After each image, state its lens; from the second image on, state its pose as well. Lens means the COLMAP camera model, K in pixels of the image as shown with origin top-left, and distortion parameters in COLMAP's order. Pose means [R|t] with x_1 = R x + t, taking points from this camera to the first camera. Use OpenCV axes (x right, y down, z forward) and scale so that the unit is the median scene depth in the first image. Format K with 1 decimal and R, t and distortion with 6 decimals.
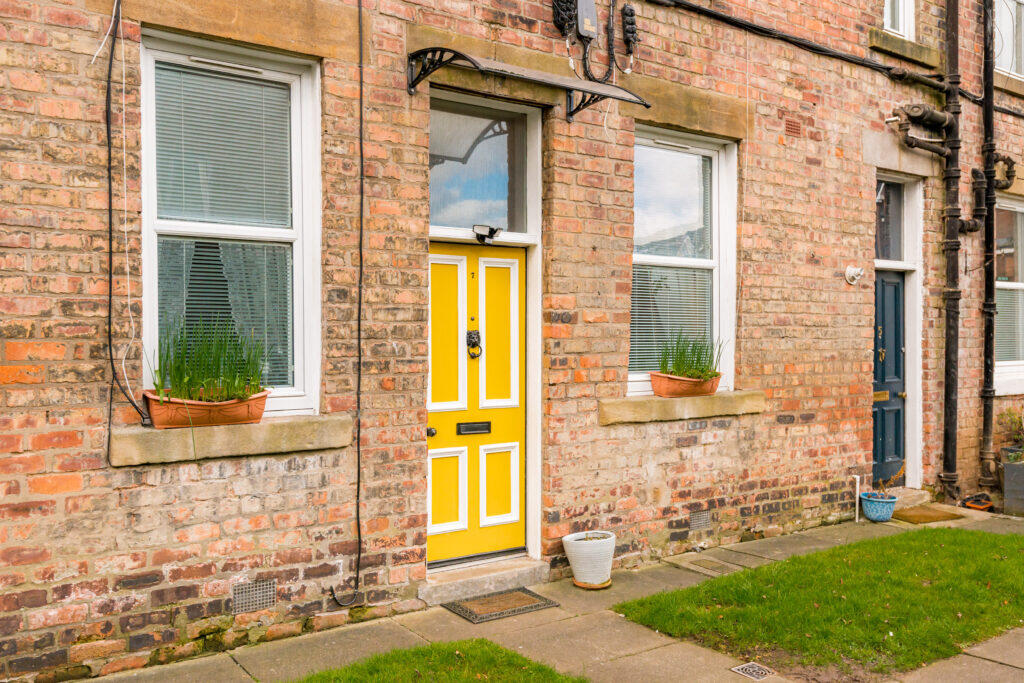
lens RADIAL K [[904.0, 0, 512.4], [0, 904.0, 341.1], [0, 0, 1]] dist [-0.005398, 0.005850]
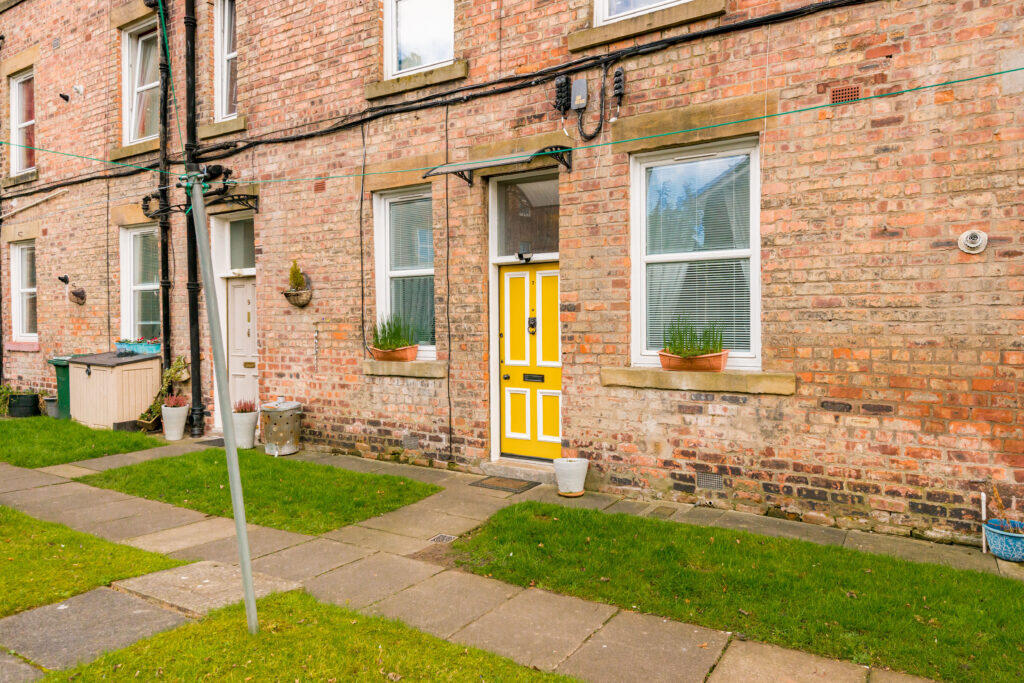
lens RADIAL K [[643.4, 0, 512.8], [0, 643.4, 337.4], [0, 0, 1]] dist [-0.000634, -0.002642]
pose [[0.369426, 0.015661, -0.929128, 0.962599], [-0.005675, 0.999877, 0.014597, 0.007267], [0.929243, -0.000120, 0.369469, 0.520290]]
